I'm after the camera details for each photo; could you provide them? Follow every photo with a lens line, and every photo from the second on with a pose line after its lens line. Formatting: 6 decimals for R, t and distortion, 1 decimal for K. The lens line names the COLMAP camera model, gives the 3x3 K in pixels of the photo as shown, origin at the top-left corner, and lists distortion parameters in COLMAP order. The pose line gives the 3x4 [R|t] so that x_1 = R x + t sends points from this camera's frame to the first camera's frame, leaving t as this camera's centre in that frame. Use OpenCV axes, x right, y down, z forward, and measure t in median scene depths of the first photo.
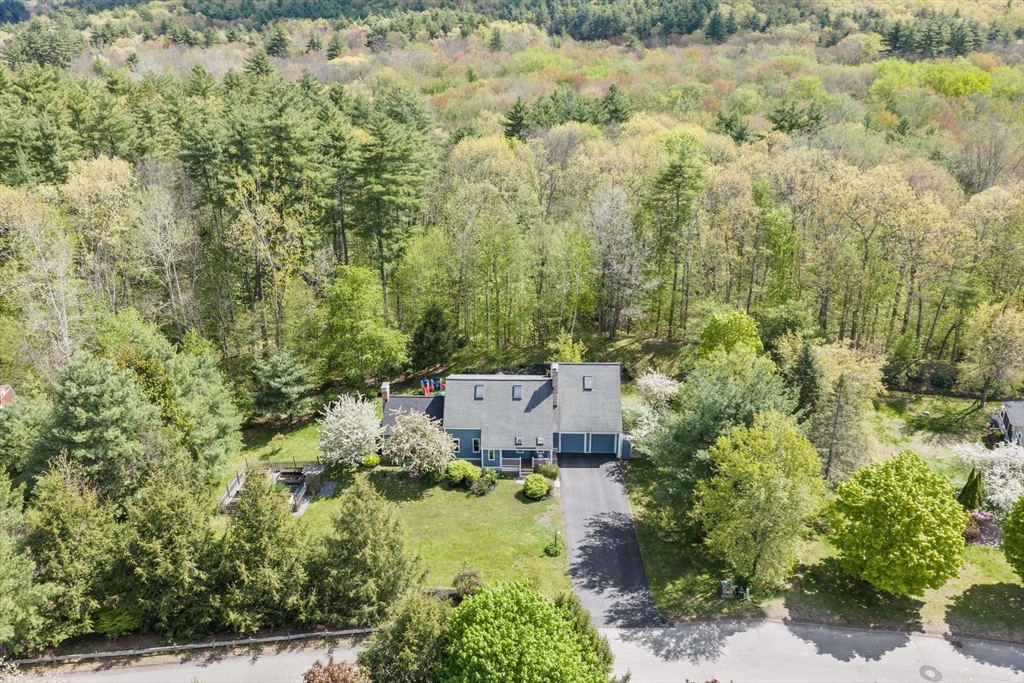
lens RADIAL K [[845.3, 0, 510.8], [0, 845.3, 341.5], [0, 0, 1]] dist [0.006639, -0.006033]
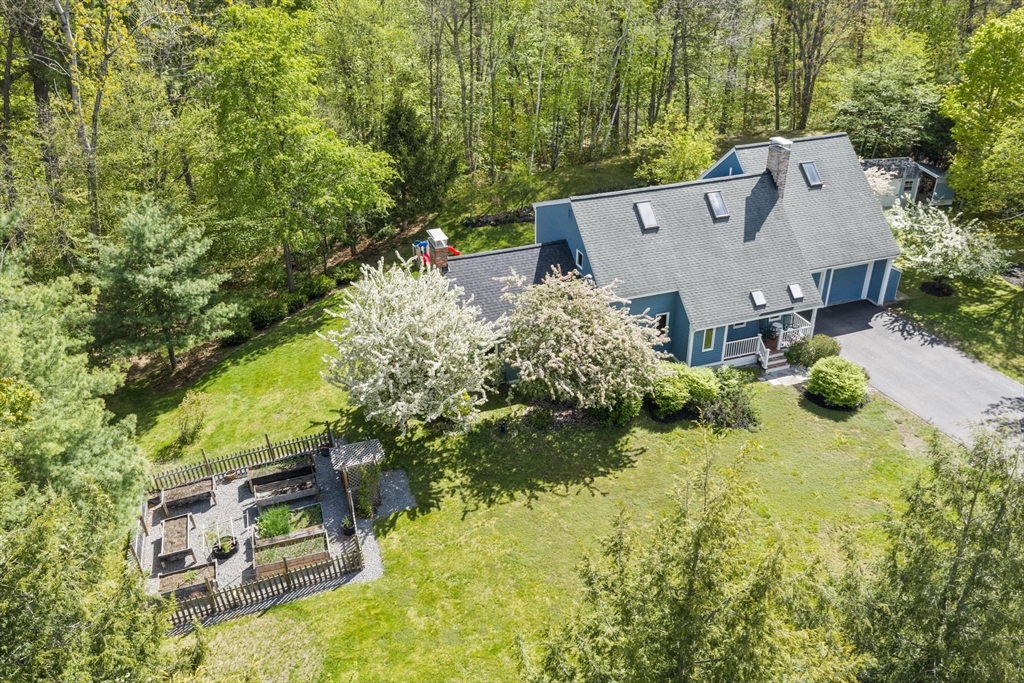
lens RADIAL K [[845.3, 0, 517.3], [0, 845.3, 341.4], [0, 0, 1]] dist [0.006639, -0.006033]
pose [[0.924007, -0.182697, 0.335905, -0.288016], [0.147511, 0.980786, 0.127669, 0.060163], [-0.352776, -0.068417, 0.933203, 0.607650]]
